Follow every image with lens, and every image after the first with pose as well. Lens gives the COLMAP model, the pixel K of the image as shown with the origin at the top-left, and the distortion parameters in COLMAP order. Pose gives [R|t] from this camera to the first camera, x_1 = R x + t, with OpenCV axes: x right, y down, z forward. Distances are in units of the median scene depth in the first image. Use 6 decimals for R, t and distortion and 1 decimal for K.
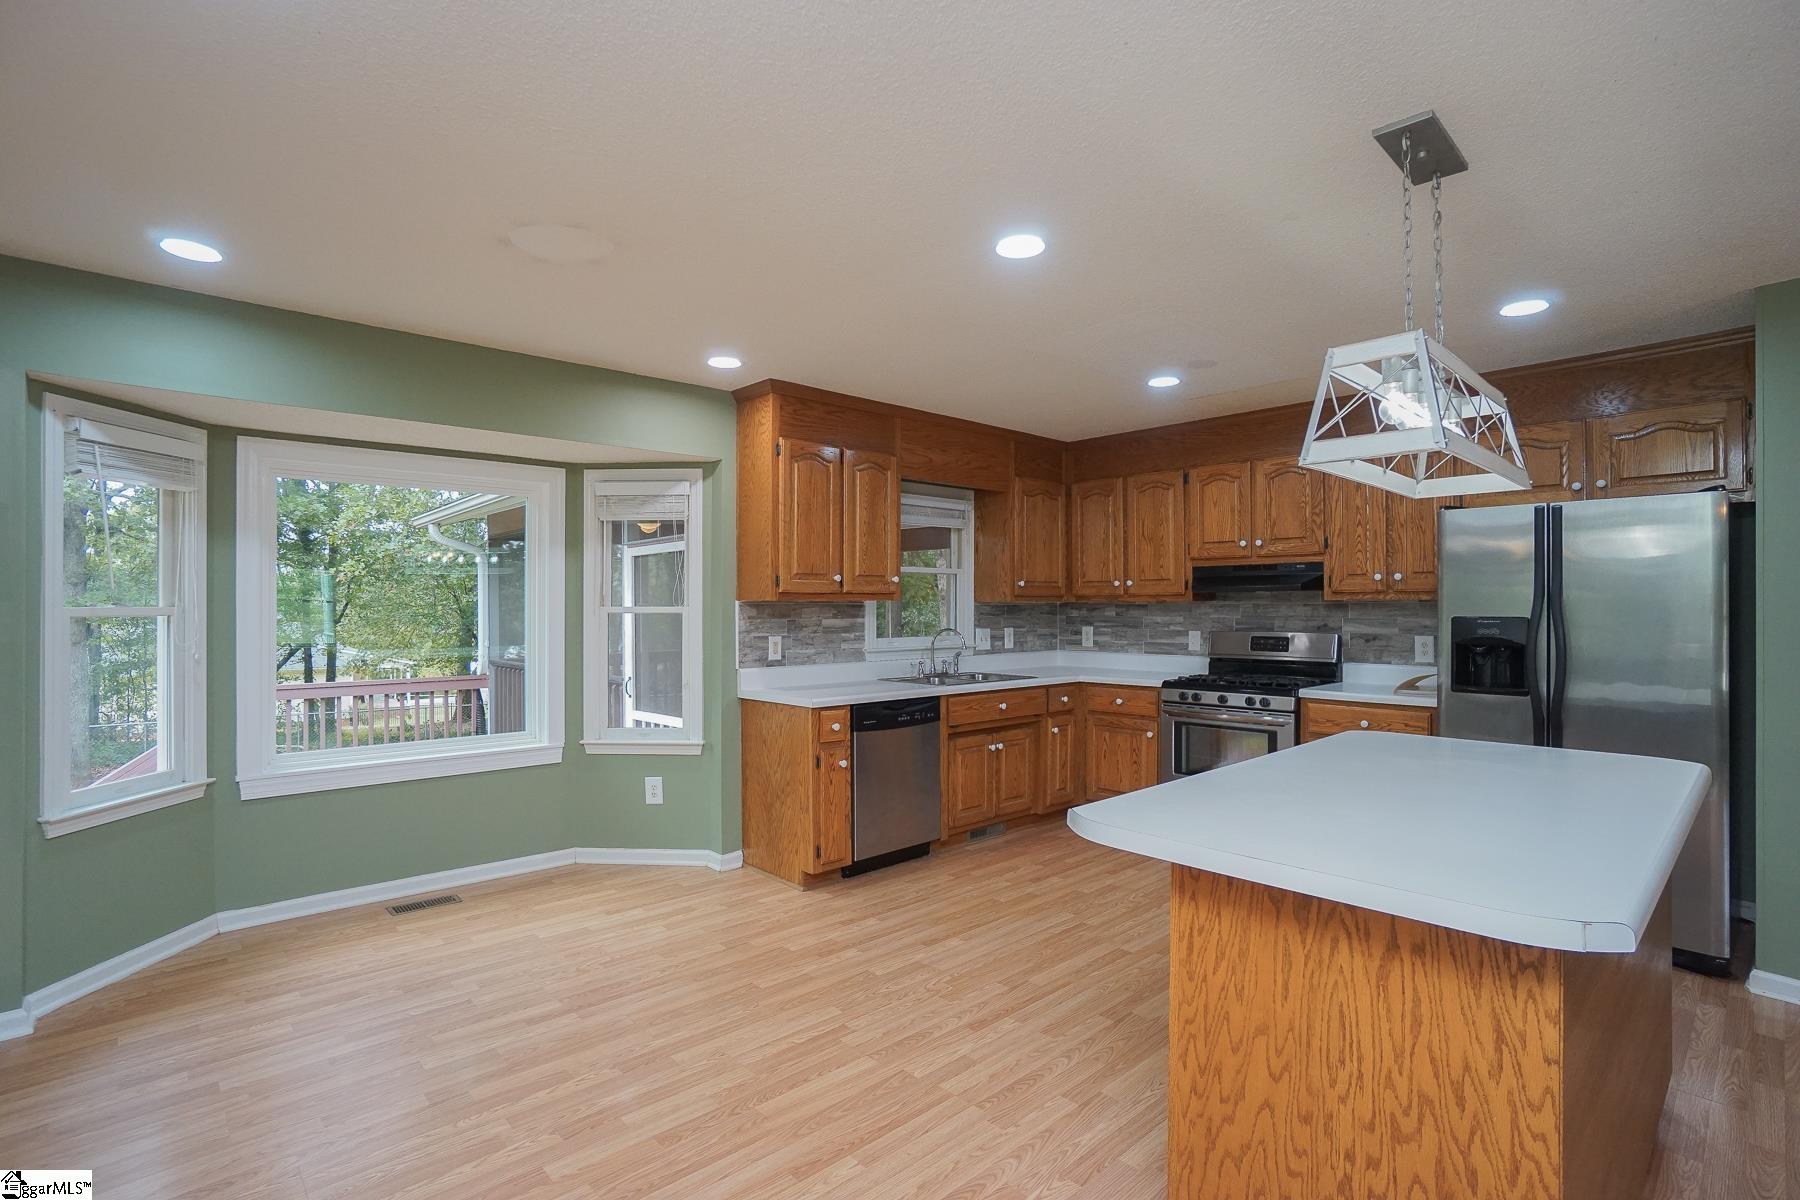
lens RADIAL K [[857.4, 0, 853.4], [0, 857.4, 606.4], [0, 0, 1]] dist [-0.045306, 0.017201]
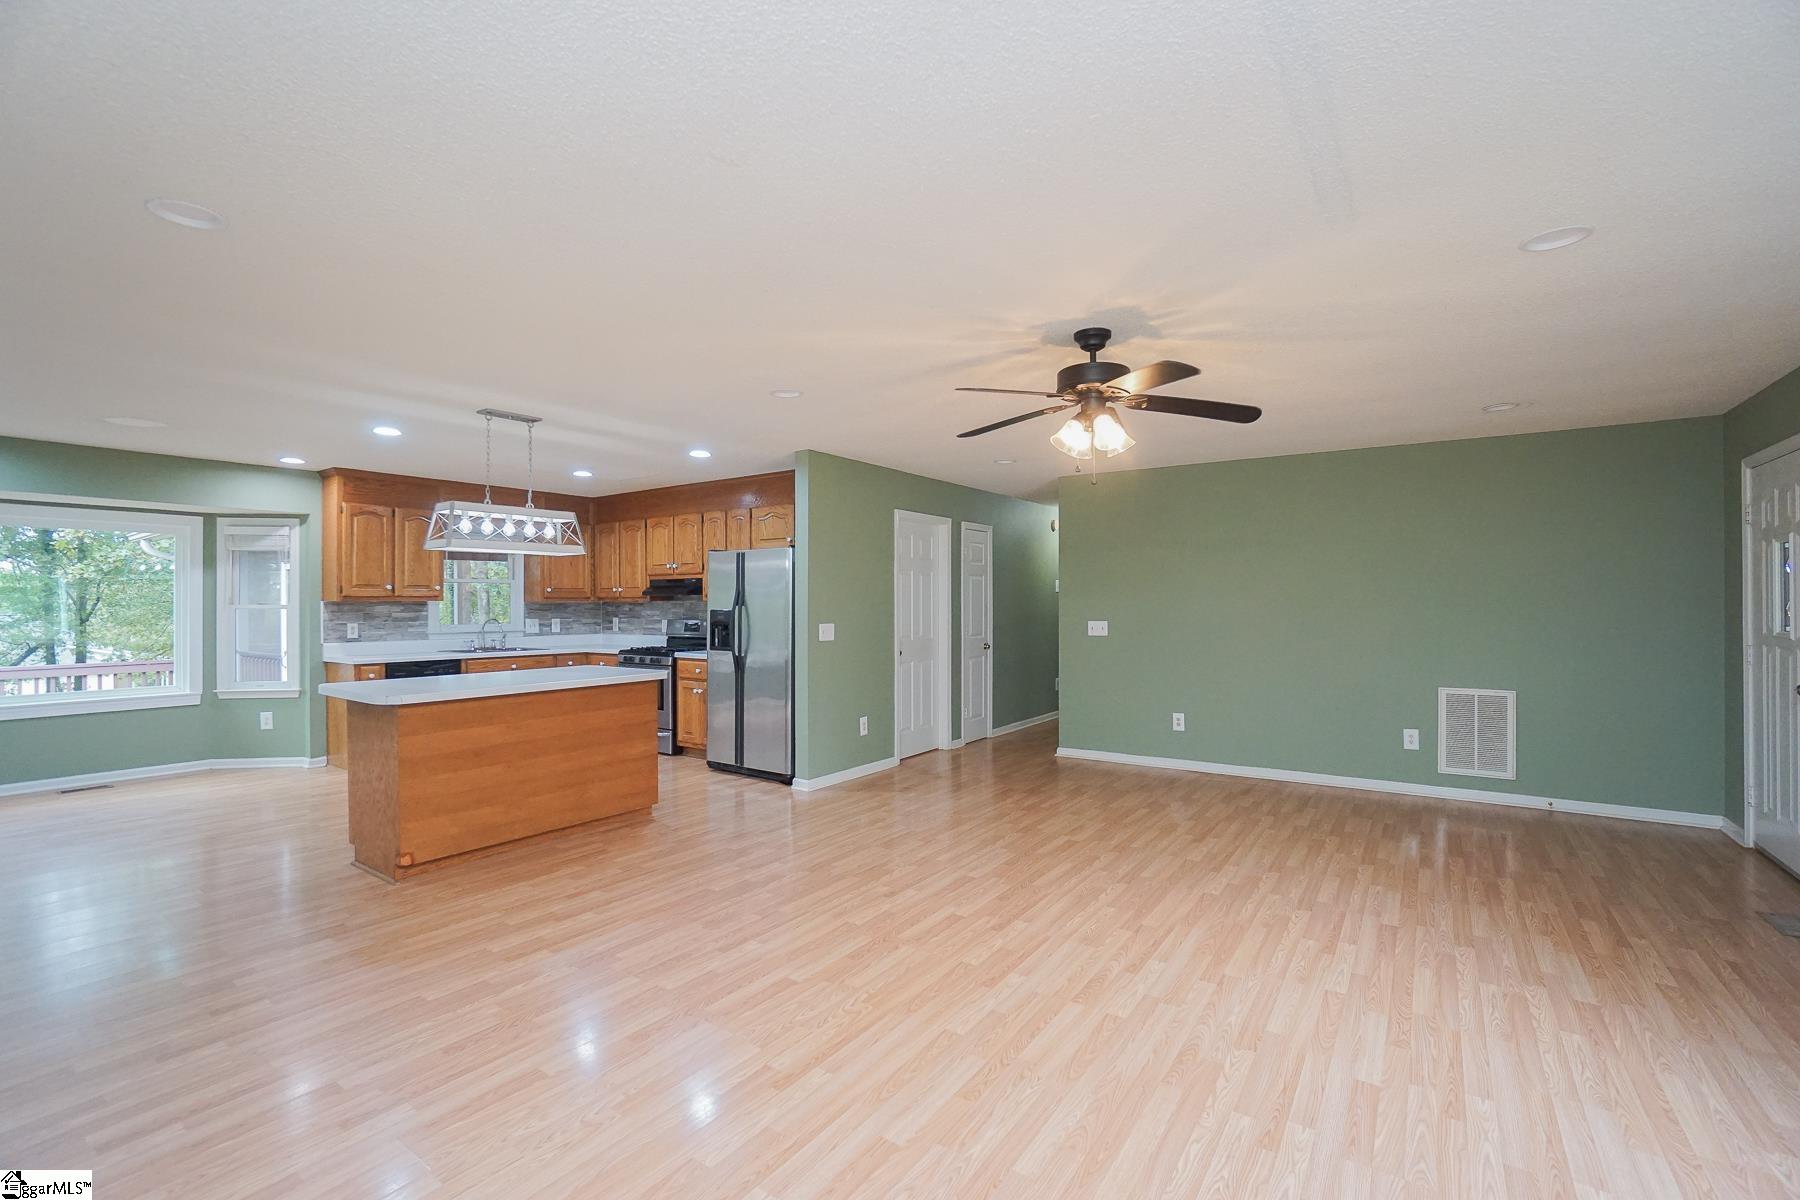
lens RADIAL K [[801.9, 0, 853.9], [0, 801.9, 601.7], [0, 0, 1]] dist [-0.047038, 0.013852]
pose [[0.976731, -0.000196, 0.214469, 0.527414], [0.000867, 0.999995, -0.003035, -0.000031], [-0.214467, 0.003150, 0.976726, -0.663644]]
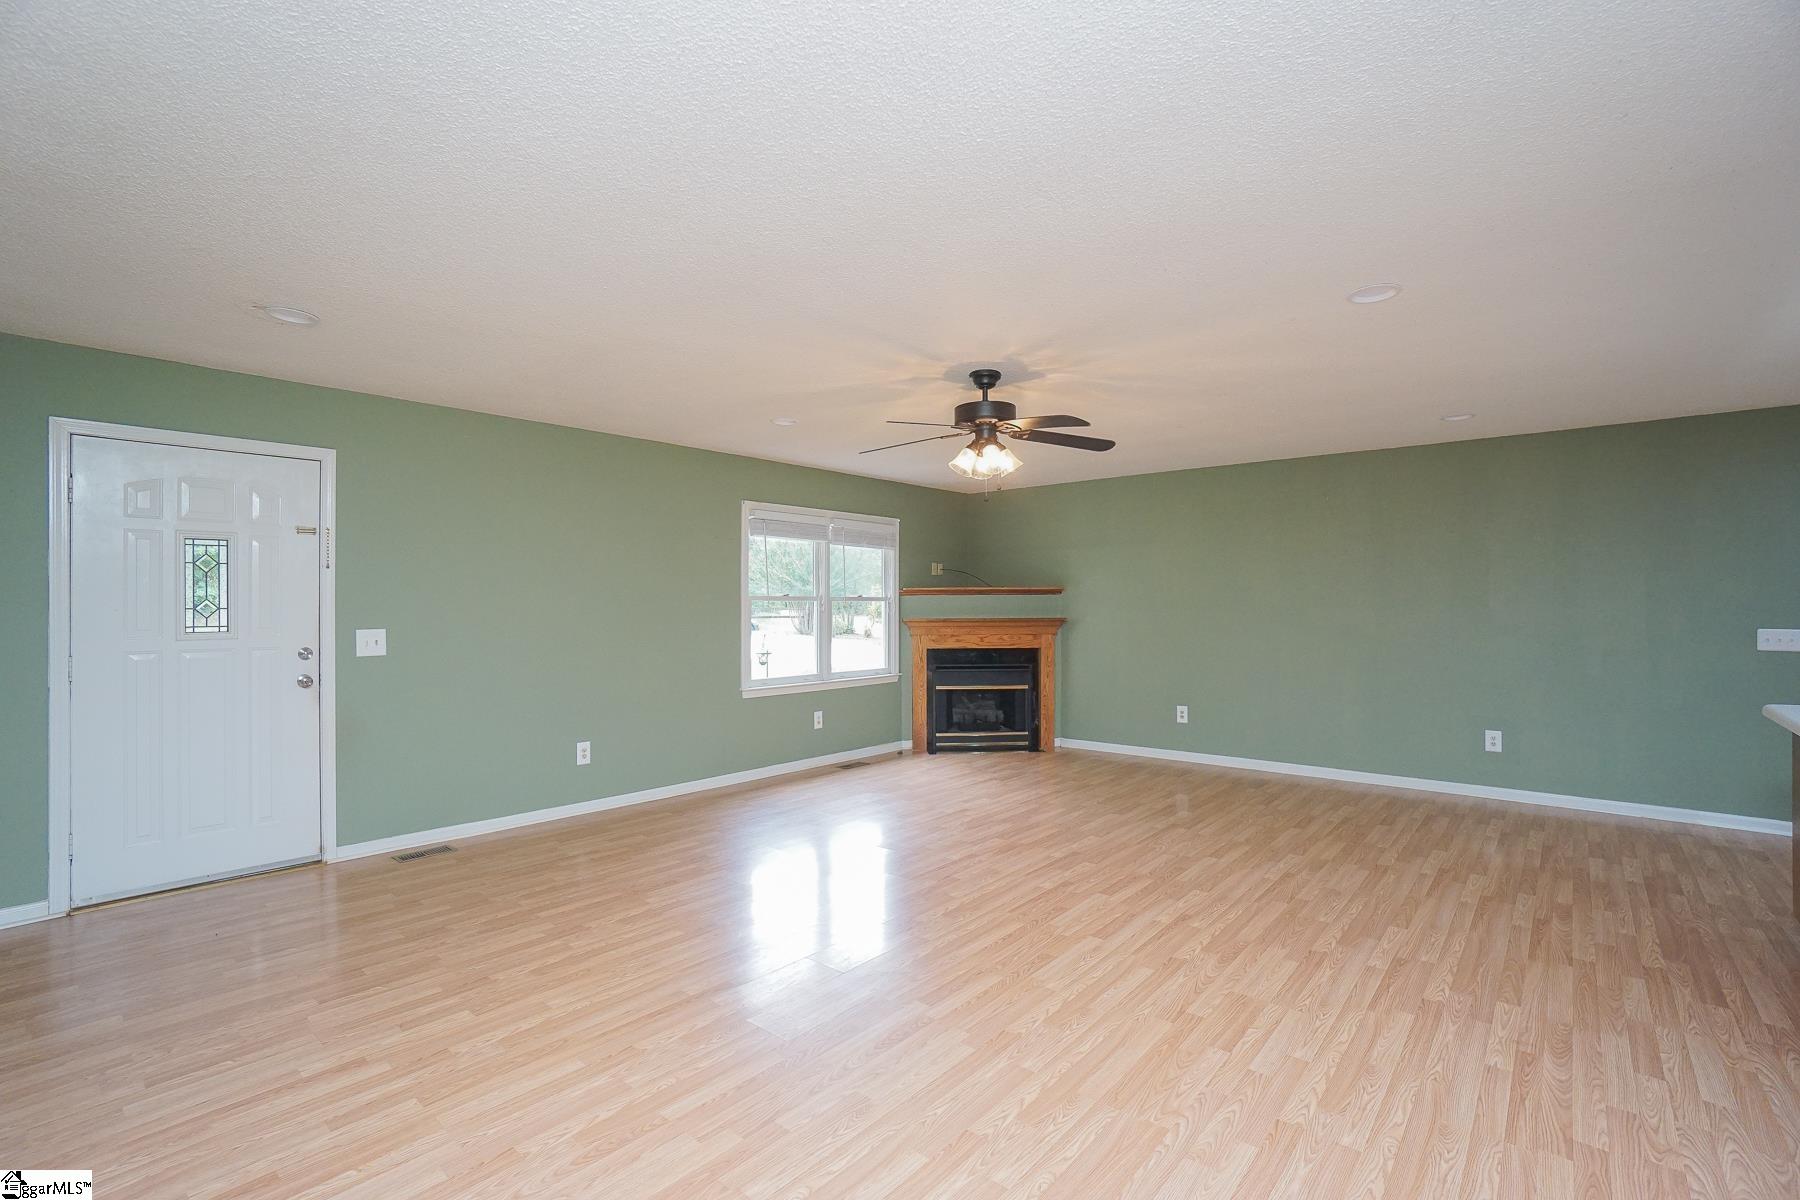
lens RADIAL K [[801.9, 0, 856.6], [0, 801.9, 600.5], [0, 0, 1]] dist [-0.047038, 0.013852]
pose [[-0.993803, 0.002841, -0.111119, 1.146708], [0.003365, 0.999984, -0.004530, 0.003473], [0.111105, -0.004876, -0.993797, 0.884003]]
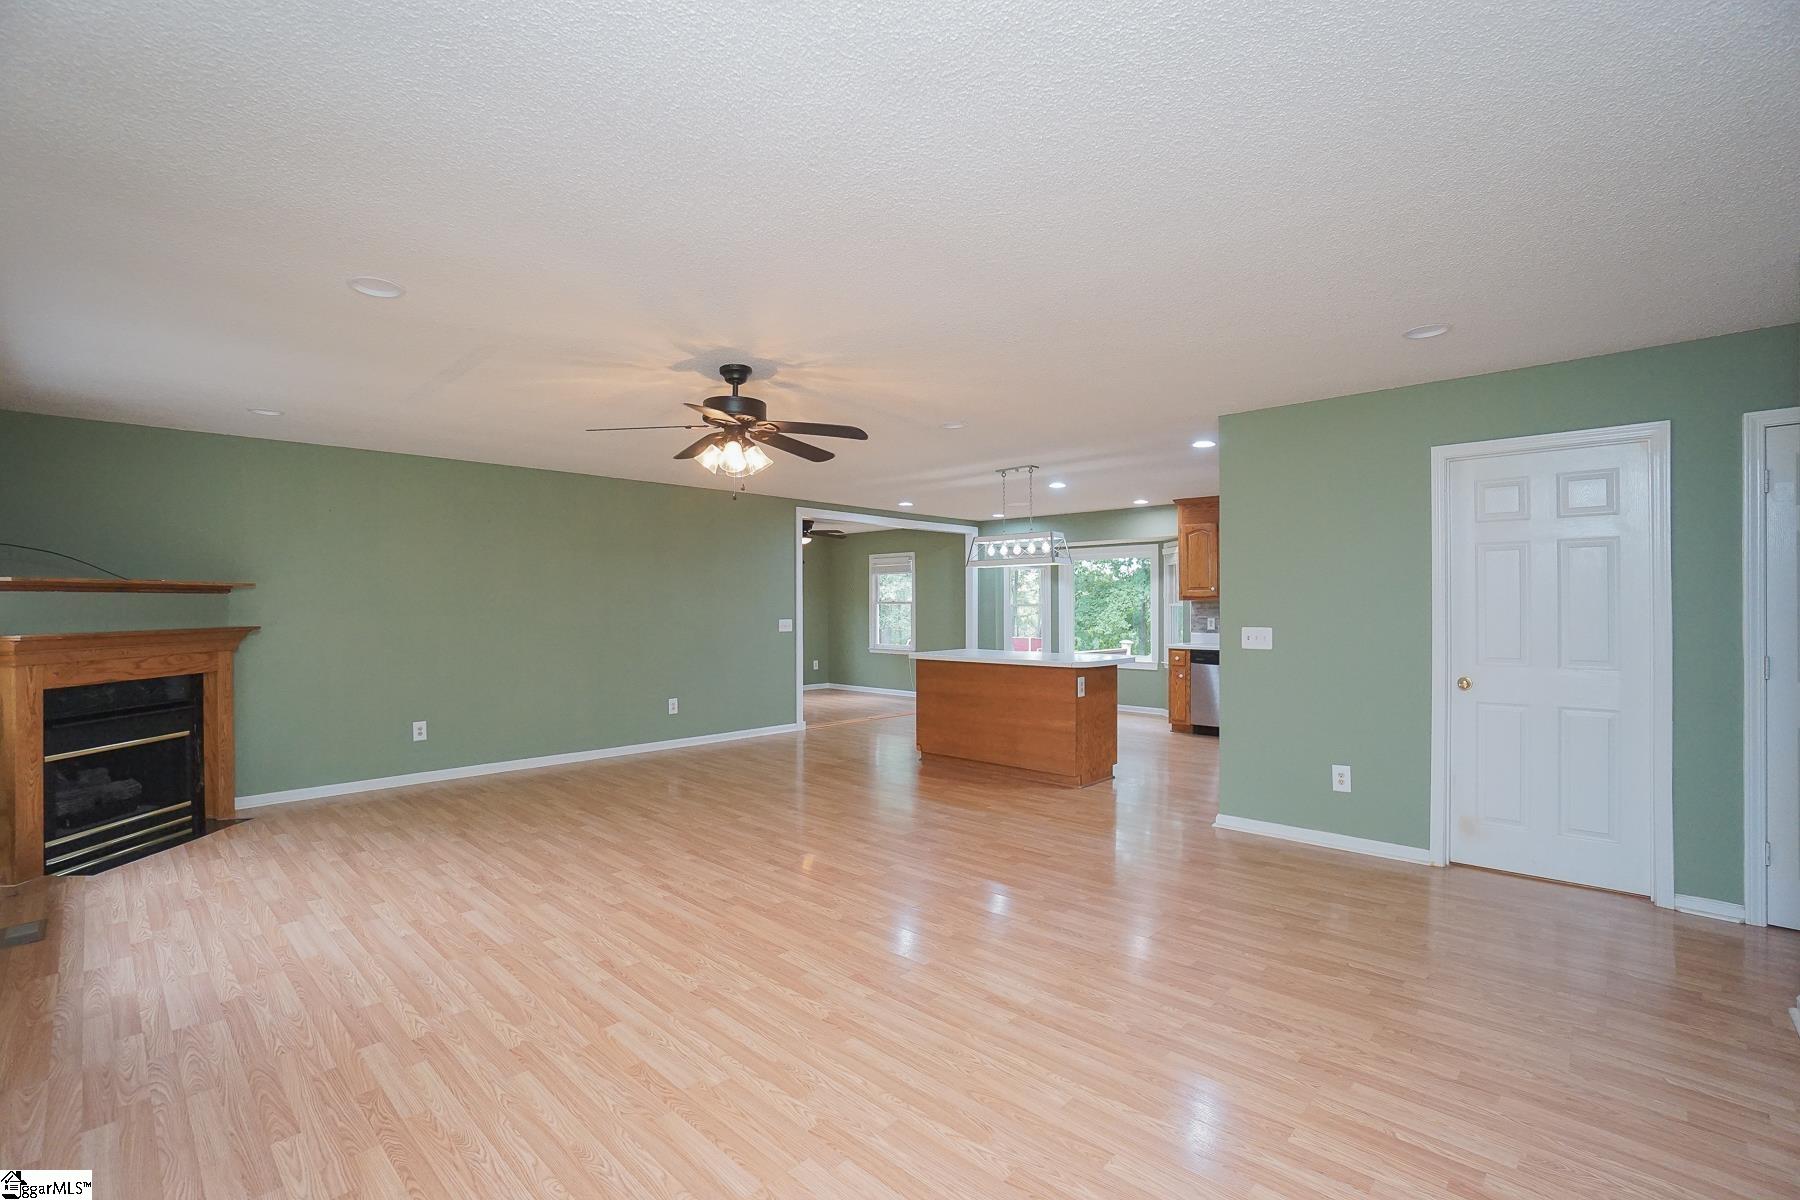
lens RADIAL K [[801.9, 0, 909.7], [0, 801.9, 611.0], [0, 0, 1]] dist [-0.047038, 0.013852]
pose [[0.093338, 0.008260, -0.995600, 1.780636], [0.001160, 0.999964, 0.008405, 0.002450], [0.995634, -0.001940, 0.093325, 0.123607]]
